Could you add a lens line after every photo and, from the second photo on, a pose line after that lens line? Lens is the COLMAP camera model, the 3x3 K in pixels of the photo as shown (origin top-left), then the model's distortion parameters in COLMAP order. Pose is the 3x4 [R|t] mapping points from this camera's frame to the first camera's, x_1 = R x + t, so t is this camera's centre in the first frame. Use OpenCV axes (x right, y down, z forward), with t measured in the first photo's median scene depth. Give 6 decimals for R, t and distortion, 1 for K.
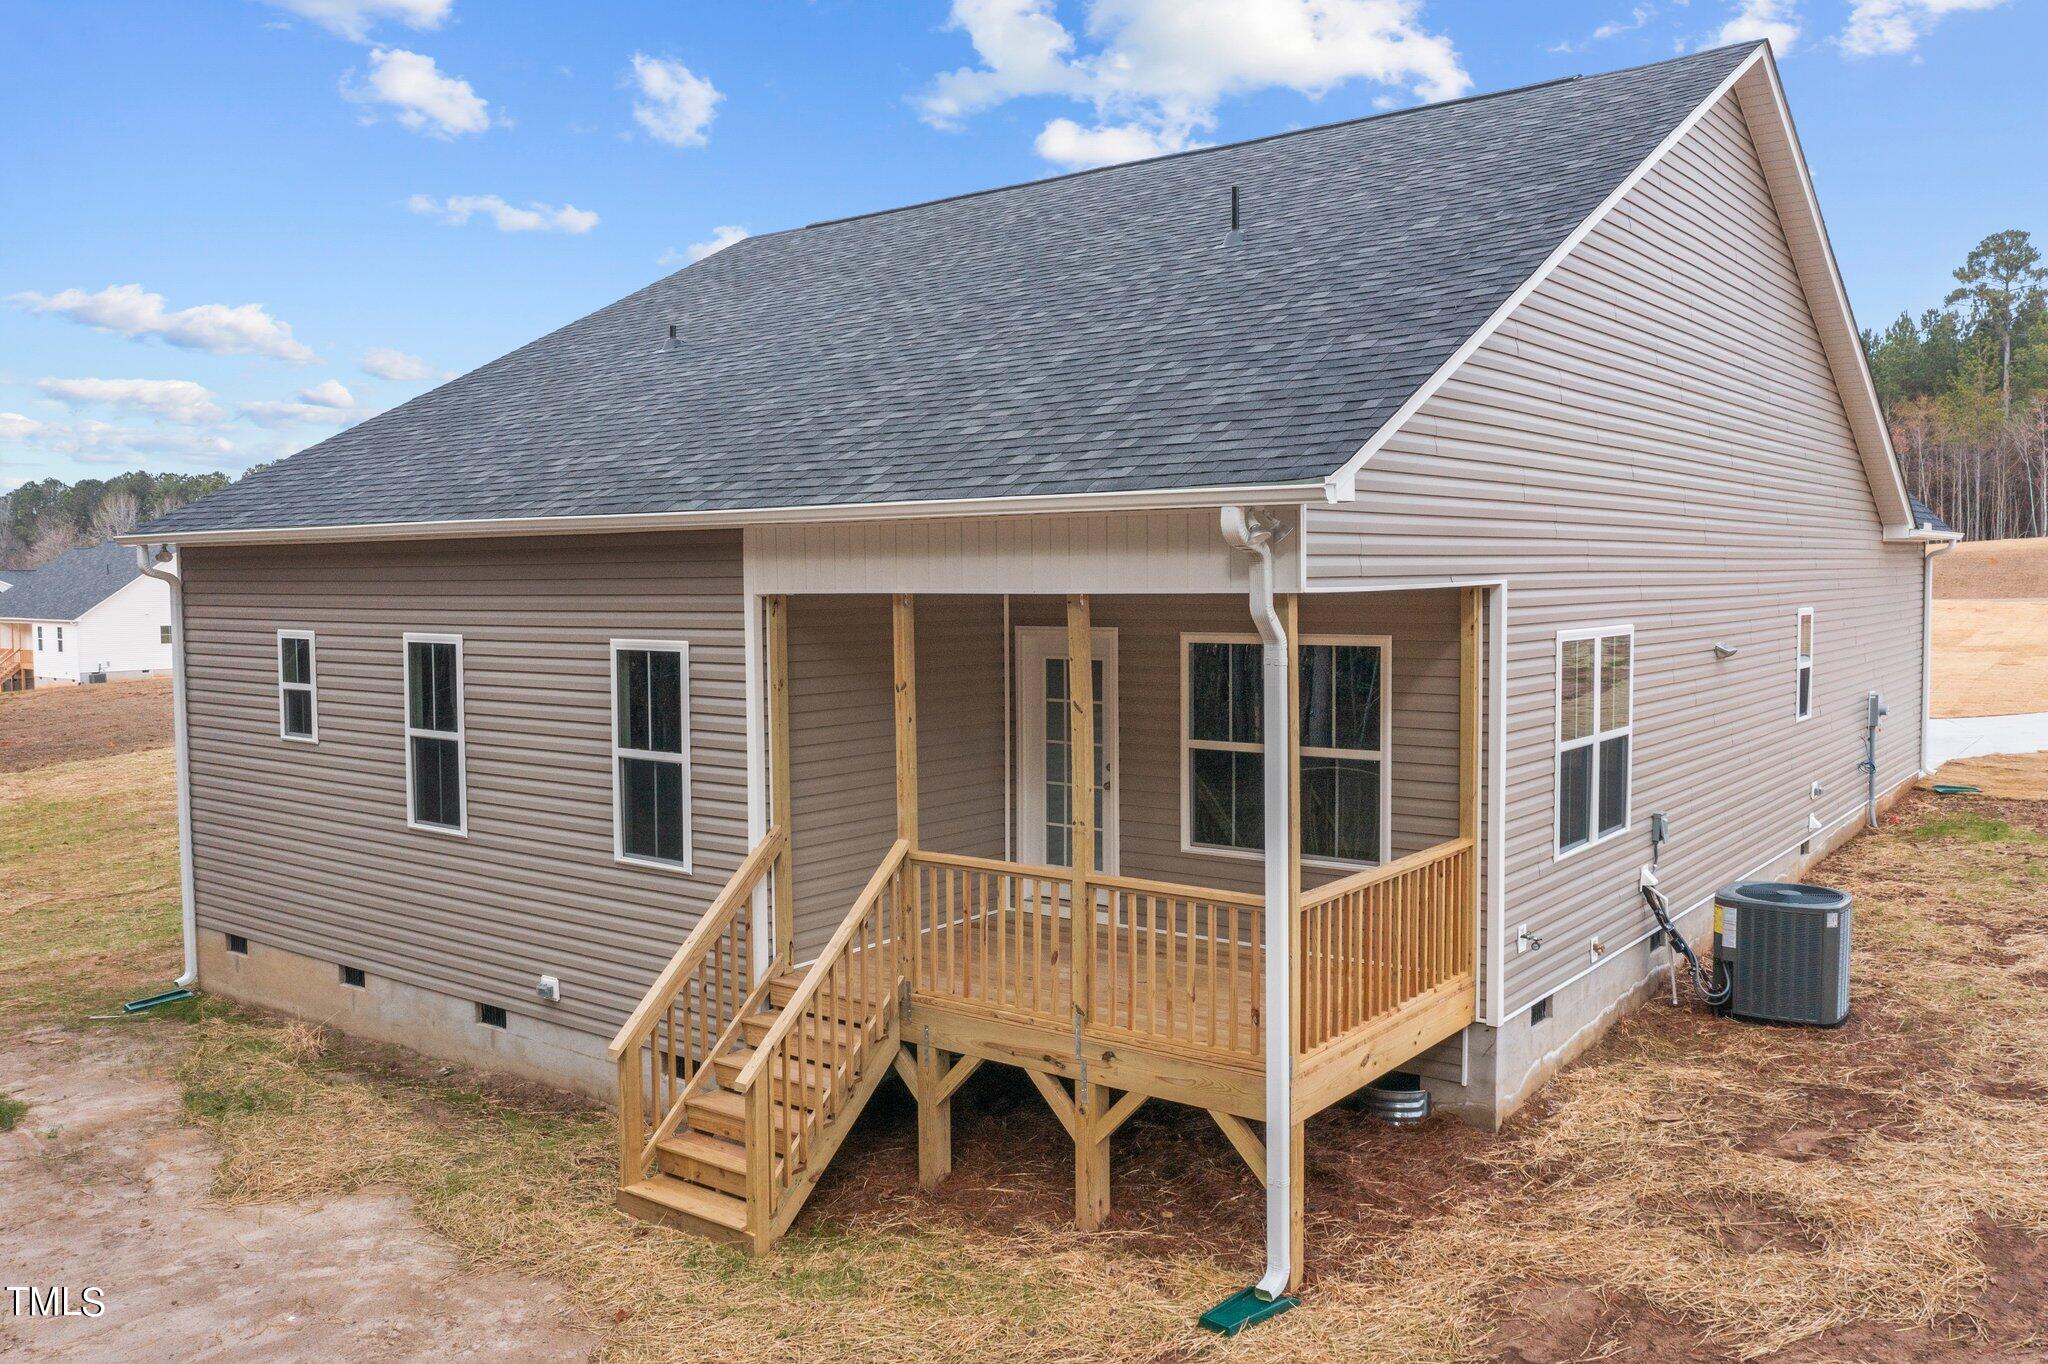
lens RADIAL K [[1603.6, 0, 1003.5], [0, 1603.6, 673.0], [0, 0, 1]] dist [-0.004683, -0.003869]
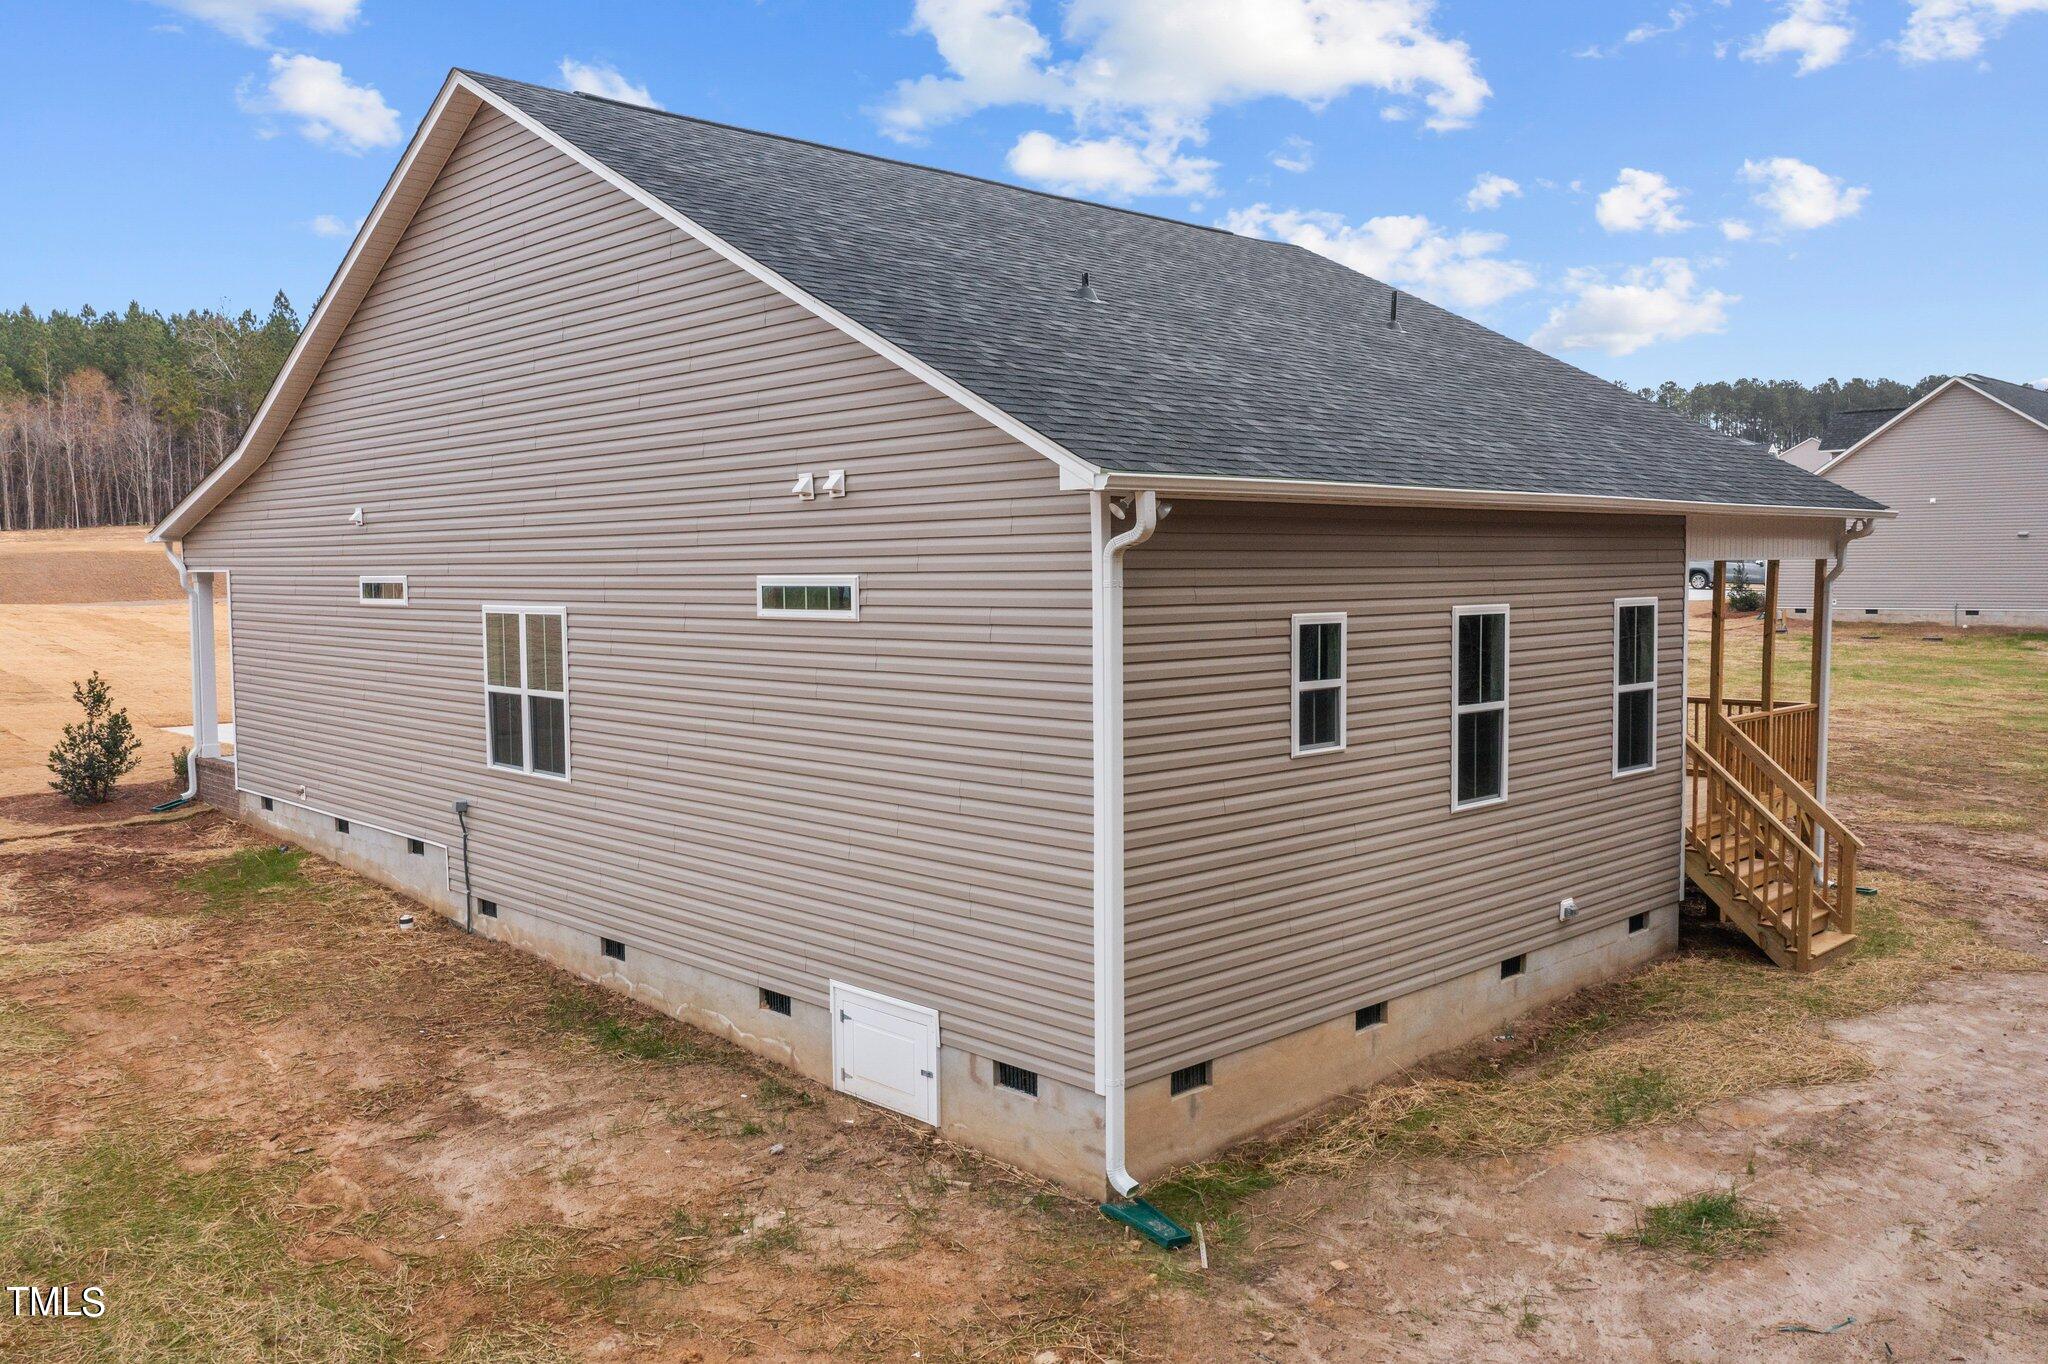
lens RADIAL K [[1622.8, 0, 1005.9], [0, 1622.8, 674.0], [0, 0, 1]] dist [-0.017231, 0.000046]
pose [[0.145684, -0.063294, 0.987304, -1.403068], [0.066372, 0.996328, 0.054079, -0.056185], [-0.987102, 0.057651, 0.149350, 1.159051]]
